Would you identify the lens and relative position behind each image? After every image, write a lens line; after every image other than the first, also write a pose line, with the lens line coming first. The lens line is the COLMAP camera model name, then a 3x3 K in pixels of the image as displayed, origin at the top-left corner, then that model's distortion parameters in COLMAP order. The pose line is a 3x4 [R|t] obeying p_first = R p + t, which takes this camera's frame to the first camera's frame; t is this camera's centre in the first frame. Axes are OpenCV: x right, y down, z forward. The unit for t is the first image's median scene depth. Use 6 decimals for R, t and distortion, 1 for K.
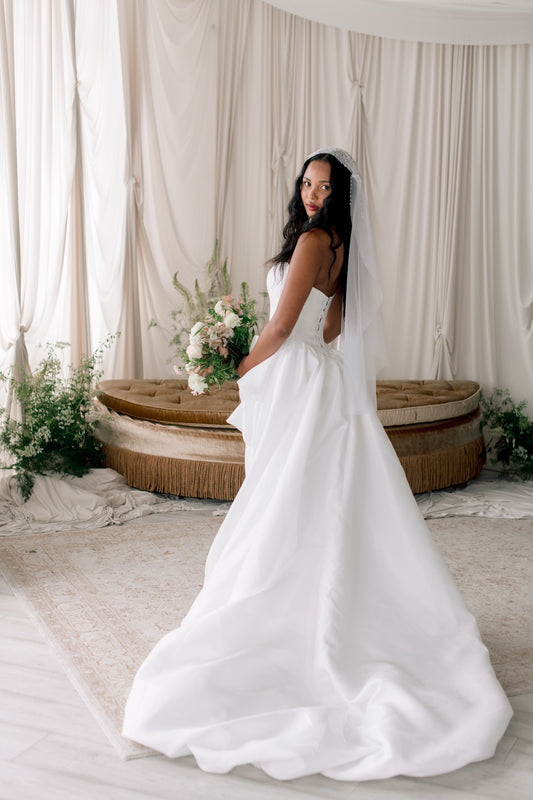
lens RADIAL K [[1101.1, 0, 246.5], [0, 1101.1, 399.1], [0, 0, 1]] dist [-0.043933, 0.025316]
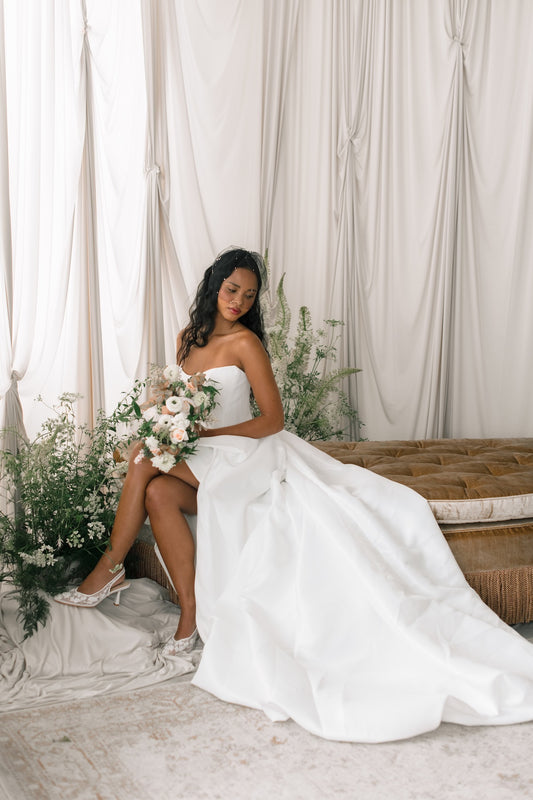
lens RADIAL K [[1101.1, 0, 246.5], [0, 1101.1, 399.1], [0, 0, 1]] dist [-0.043933, 0.025316]
pose [[0.998554, -0.010419, 0.052730, -0.087334], [0.011838, 0.999574, -0.026671, -0.026316], [-0.052429, 0.027257, 0.998253, 0.280269]]
